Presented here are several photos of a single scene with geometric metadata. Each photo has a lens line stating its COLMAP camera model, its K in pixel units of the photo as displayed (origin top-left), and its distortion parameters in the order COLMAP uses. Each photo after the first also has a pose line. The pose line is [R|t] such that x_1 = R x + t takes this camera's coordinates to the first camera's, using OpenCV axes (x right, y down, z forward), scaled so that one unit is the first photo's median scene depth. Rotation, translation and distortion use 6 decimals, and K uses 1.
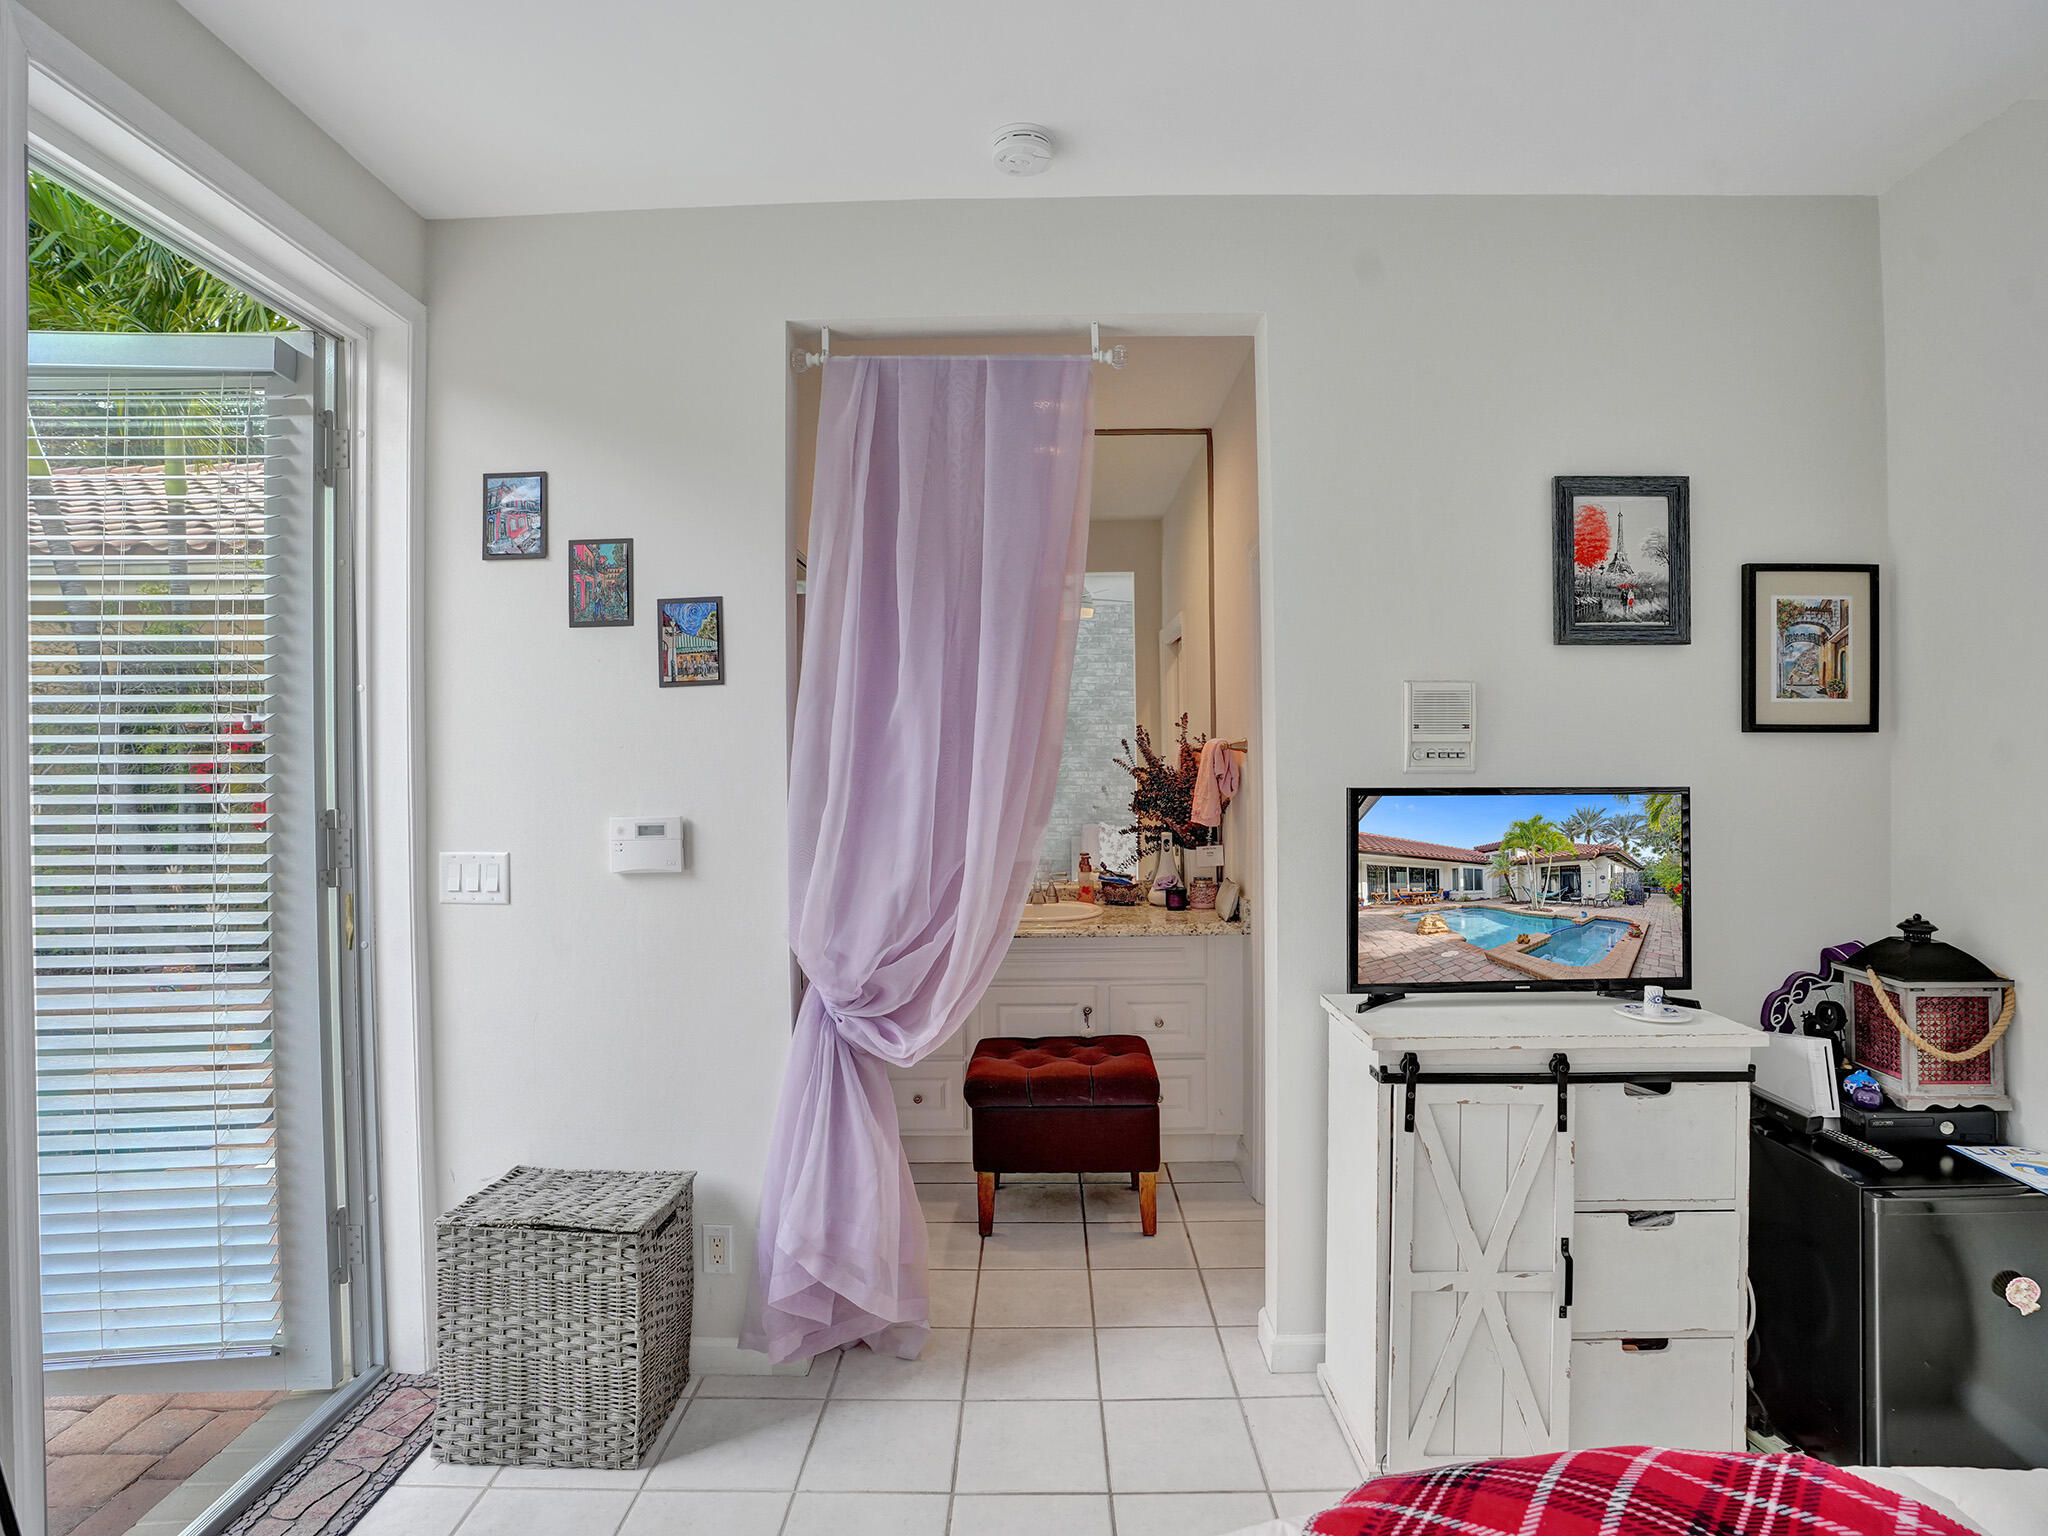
lens RADIAL K [[1072.4, 0, 1021.5], [0, 1072.4, 774.5], [0, 0, 1]] dist [-0.058008, 0.021711]
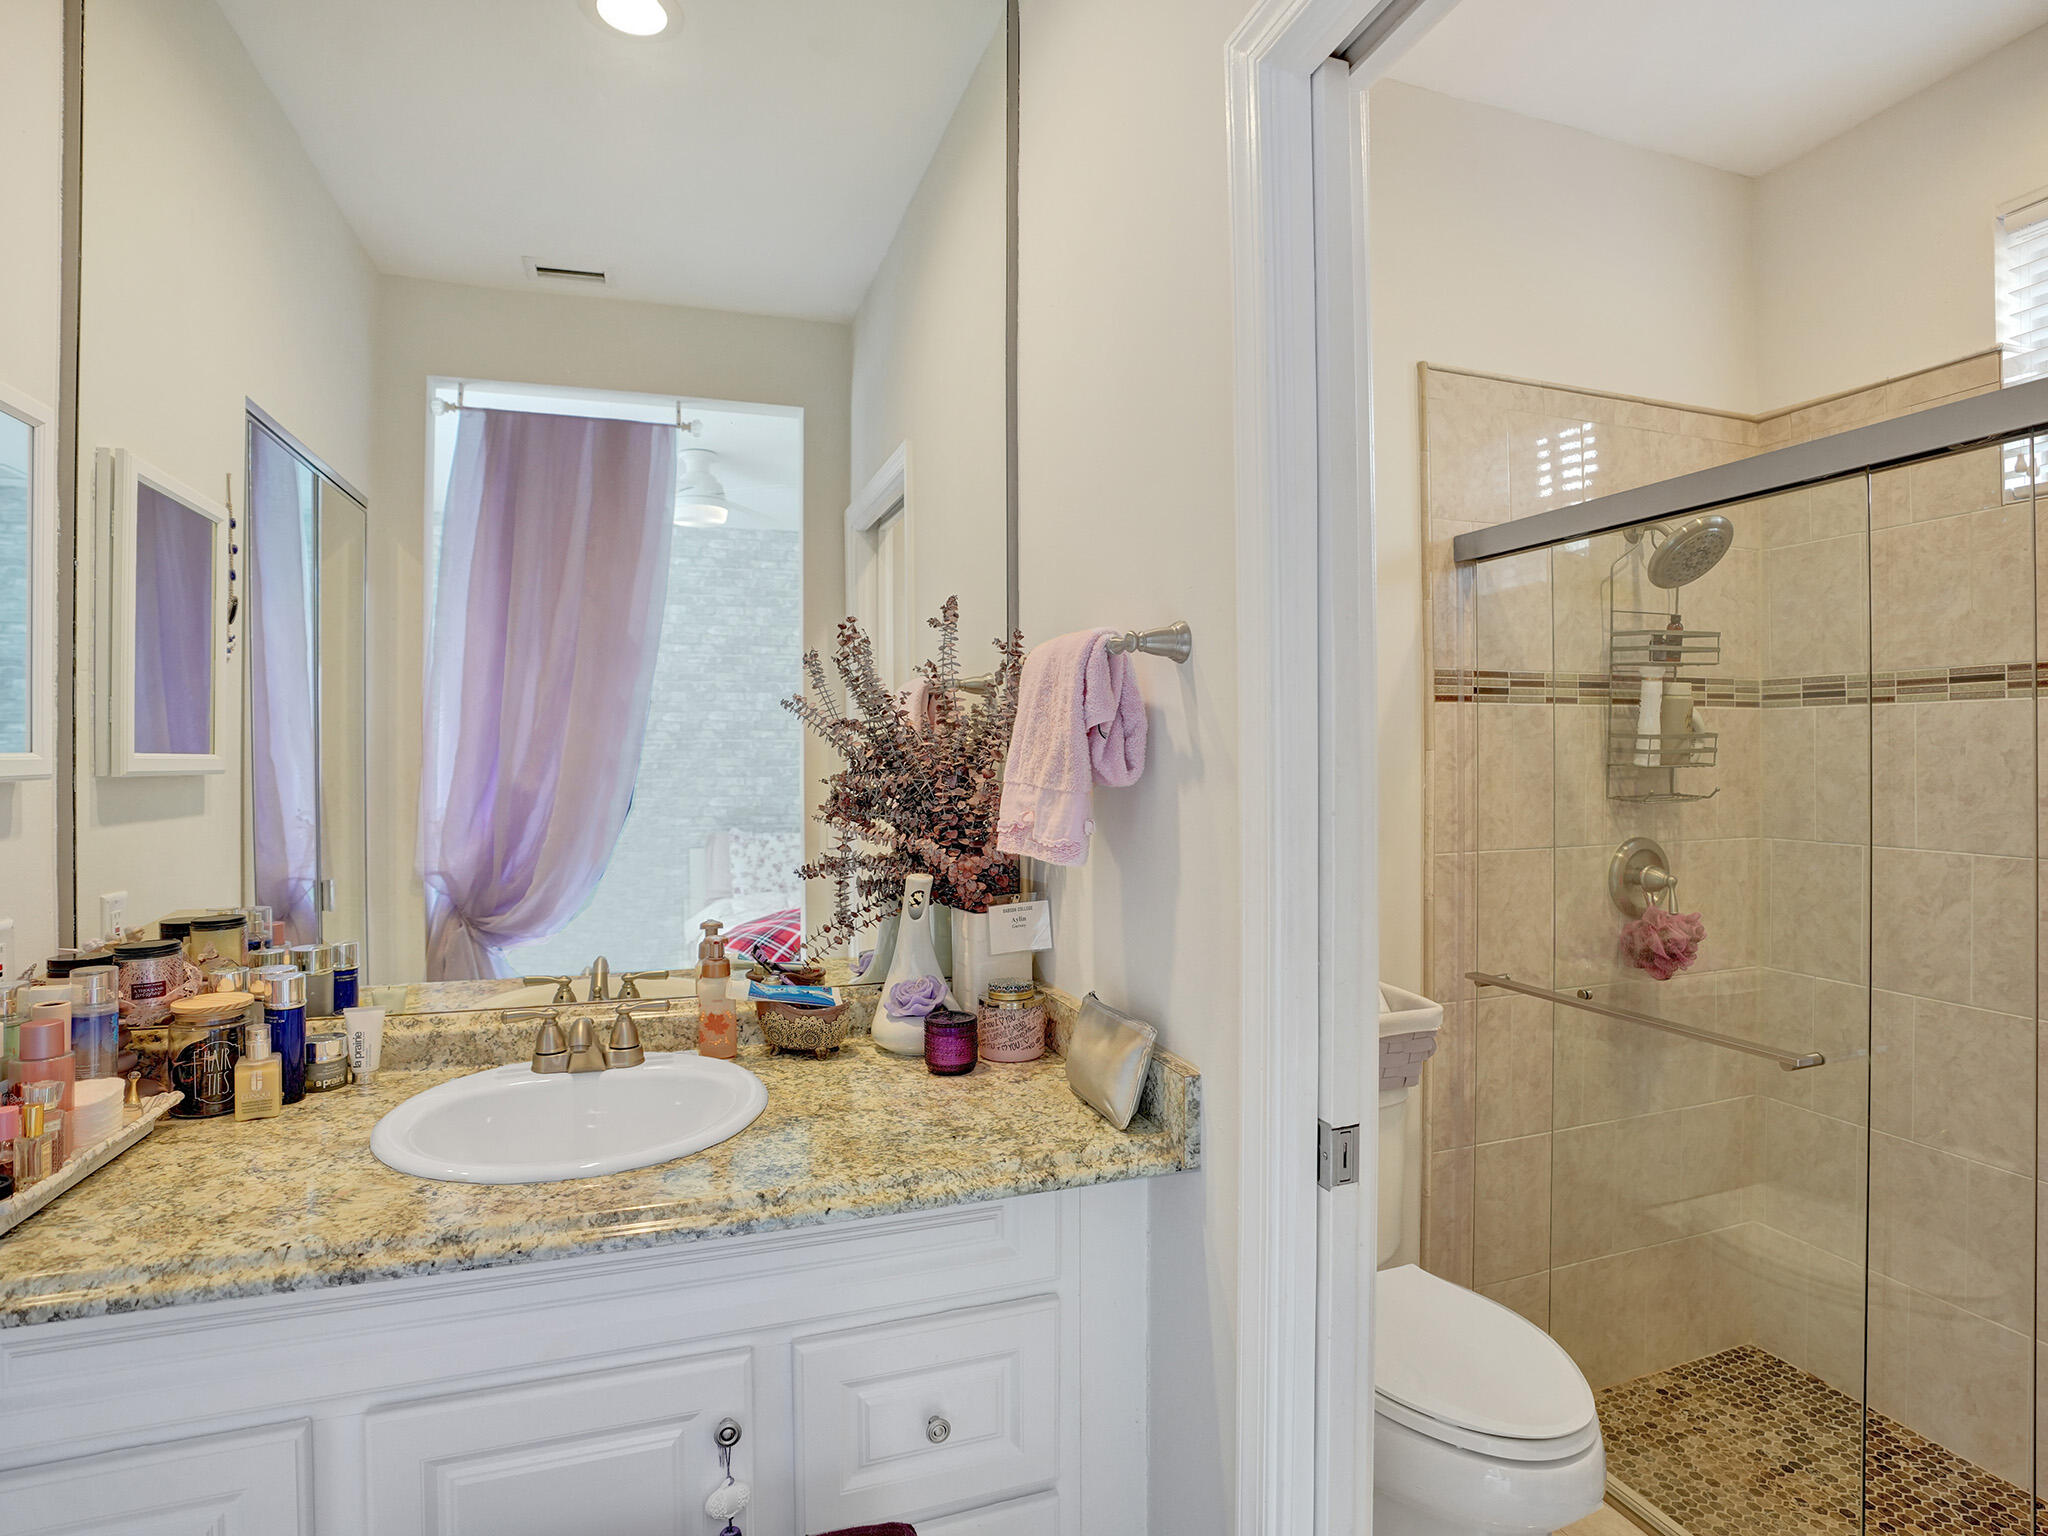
lens RADIAL K [[1072.4, 0, 1022.4], [0, 1072.4, 773.6], [0, 0, 1]] dist [-0.058008, 0.021711]
pose [[0.941323, 0.003084, 0.337494, 0.033496], [-0.003085, 0.999995, -0.000534, 0.015239], [-0.337494, -0.000539, 0.941328, 0.591371]]
